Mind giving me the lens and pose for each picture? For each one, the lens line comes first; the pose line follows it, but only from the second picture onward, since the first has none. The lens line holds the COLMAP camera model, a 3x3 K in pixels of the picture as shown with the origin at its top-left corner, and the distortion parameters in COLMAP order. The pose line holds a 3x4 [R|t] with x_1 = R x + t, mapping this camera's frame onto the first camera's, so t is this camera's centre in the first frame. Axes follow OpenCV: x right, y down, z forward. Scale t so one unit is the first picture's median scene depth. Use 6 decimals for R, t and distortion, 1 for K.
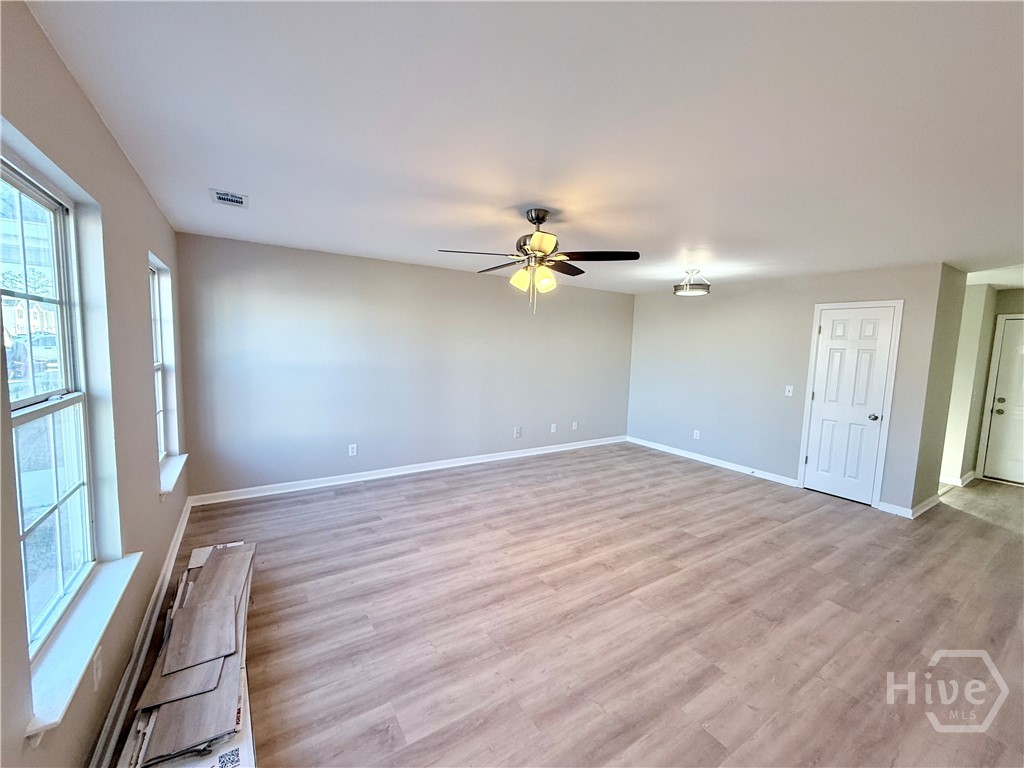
lens RADIAL K [[412.2, 0, 513.6], [0, 412.2, 383.0], [0, 0, 1]] dist [0.000740, 0.000108]
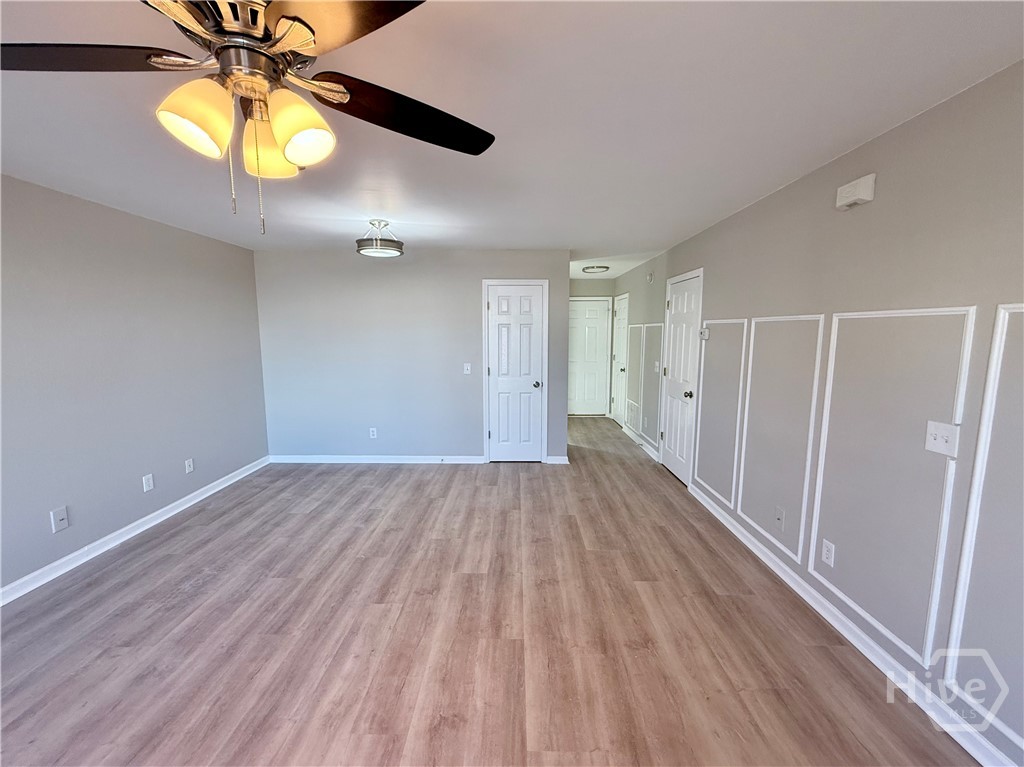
lens RADIAL K [[412.2, 0, 513.6], [0, 412.2, 382.5], [0, 0, 1]] dist [0.000740, 0.000108]
pose [[0.558812, -0.135606, 0.818132, -0.088219], [0.095216, 0.990507, 0.099142, -0.043782], [-0.823810, 0.022497, 0.566420, 0.420058]]
